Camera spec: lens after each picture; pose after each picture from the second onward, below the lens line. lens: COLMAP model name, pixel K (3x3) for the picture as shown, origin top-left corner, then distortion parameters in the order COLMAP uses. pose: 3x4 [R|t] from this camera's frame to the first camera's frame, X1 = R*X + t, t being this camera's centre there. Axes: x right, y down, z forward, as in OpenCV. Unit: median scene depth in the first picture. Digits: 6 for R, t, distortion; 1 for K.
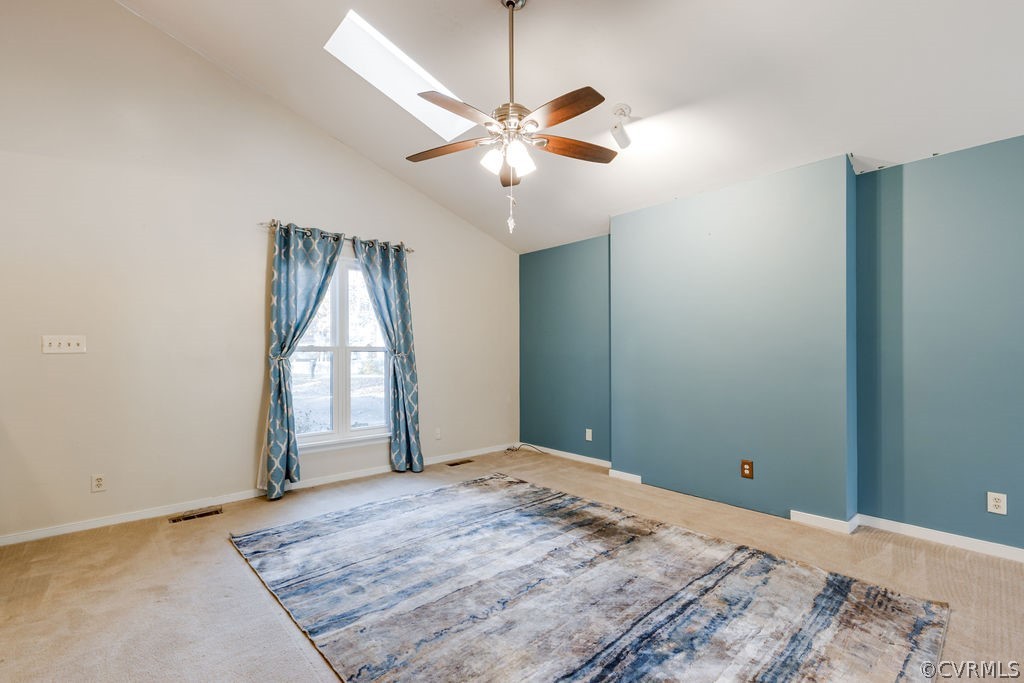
lens RADIAL K [[464.7, 0, 513.5], [0, 464.7, 348.7], [0, 0, 1]] dist [0.010052, -0.003644]
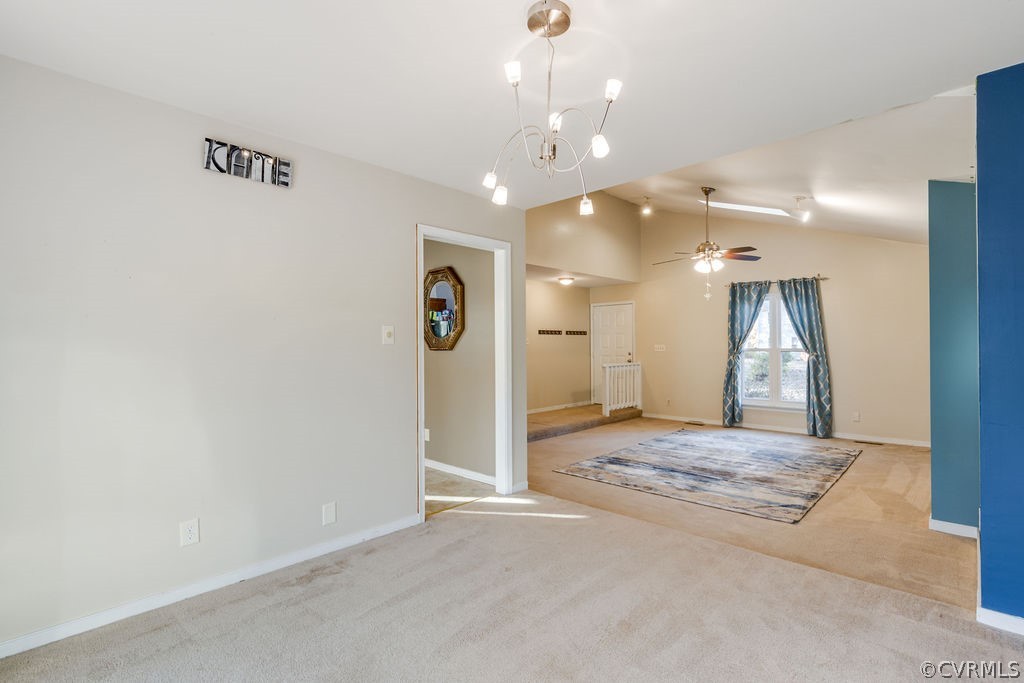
lens RADIAL K [[482.6, 0, 515.0], [0, 482.6, 345.9], [0, 0, 1]] dist [0.014112, -0.005024]
pose [[0.087792, 0.008449, -0.996103, 1.420522], [0.015984, 0.999823, 0.009889, -0.052531], [0.996011, -0.016790, 0.087642, -0.056518]]
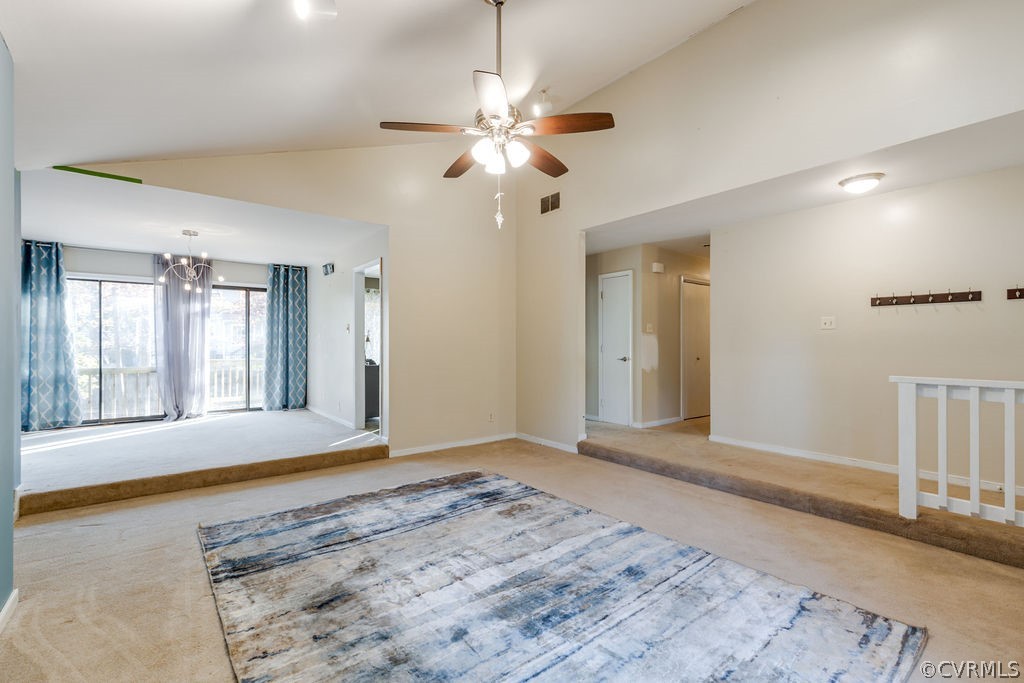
lens RADIAL K [[456.0, 0, 515.3], [0, 456.0, 343.3], [0, 0, 1]] dist [0.009151, -0.000976]
pose [[-0.998255, 0.003914, 0.058929, -0.066179], [0.003125, 0.999904, -0.013466, 0.010023], [-0.058976, -0.013258, -0.998171, 1.320062]]
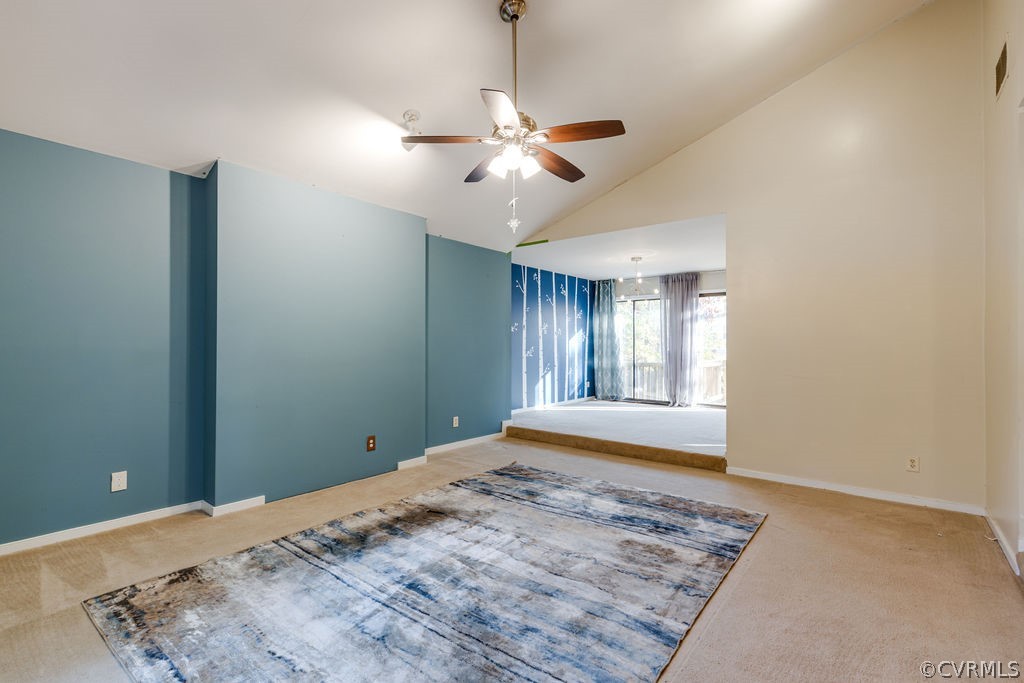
lens RADIAL K [[464.7, 0, 512.6], [0, 464.7, 341.0], [0, 0, 1]] dist [0.010052, -0.003644]
pose [[-0.168820, 0.013532, 0.985554, -0.692354], [-0.010700, 0.999822, -0.015560, 0.007982], [-0.985589, -0.013172, -0.168645, 0.782678]]
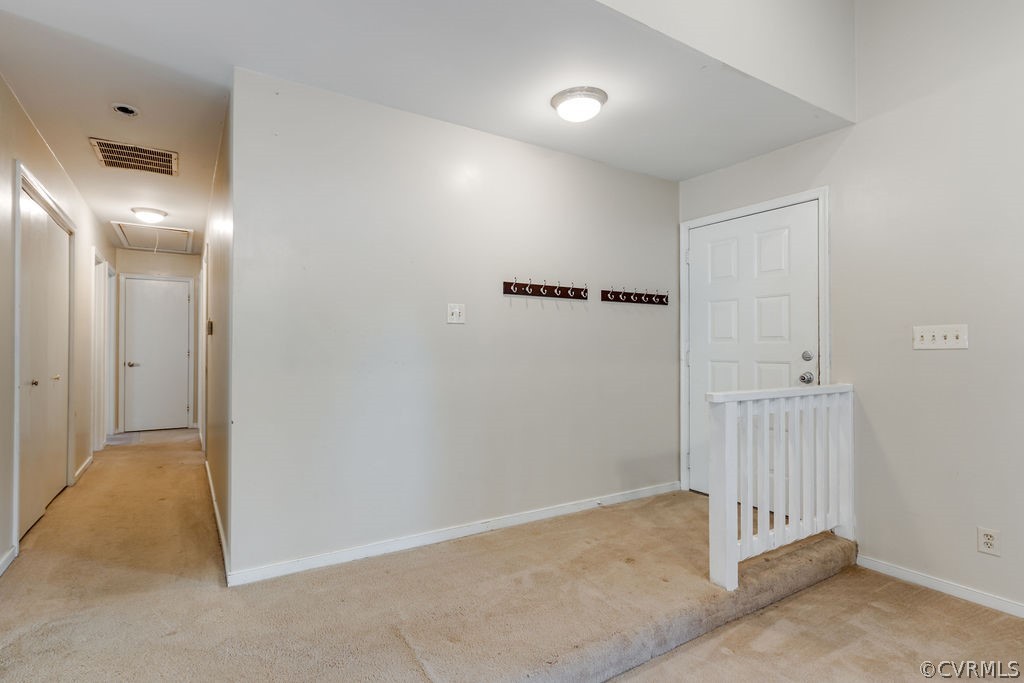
lens RADIAL K [[482.6, 0, 475.1], [0, 482.6, 349.8], [0, 0, 1]] dist [0.014112, -0.005024]
pose [[-0.197862, 0.007127, -0.980204, -0.045759], [0.009862, 0.999937, 0.005280, -0.000285], [0.980180, -0.008622, -0.197919, 0.352589]]
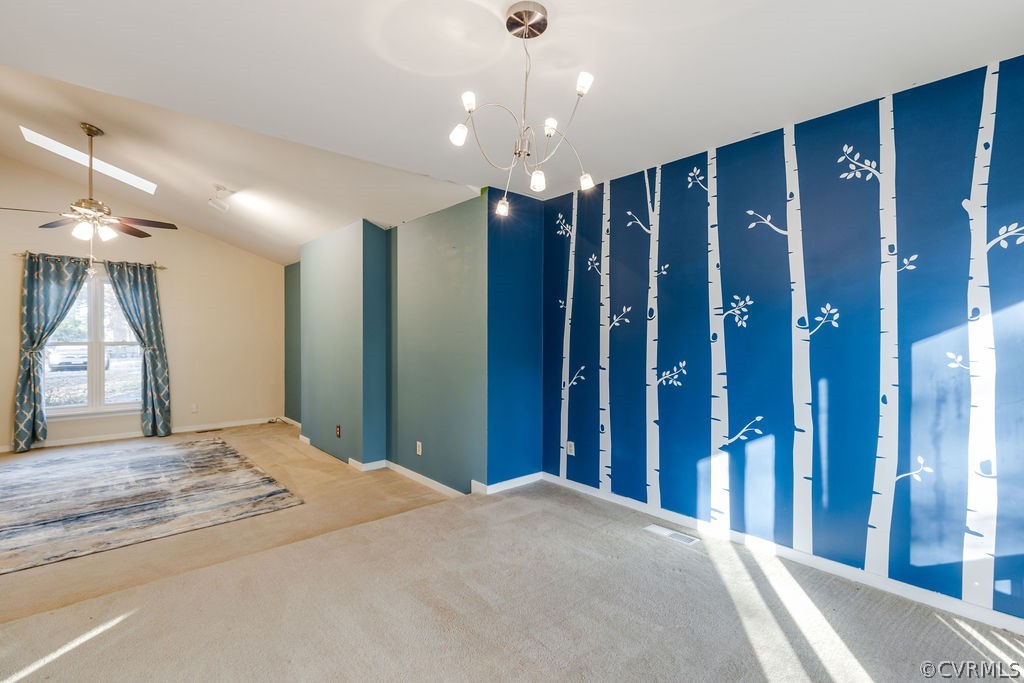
lens RADIAL K [[464.7, 0, 511.6], [0, 464.7, 339.3], [0, 0, 1]] dist [0.010052, -0.003644]
pose [[0.999973, 0.006450, 0.003652, 0.952542], [-0.006496, 0.999896, 0.012867, -0.044611], [-0.003569, -0.012890, 0.999911, -0.407880]]
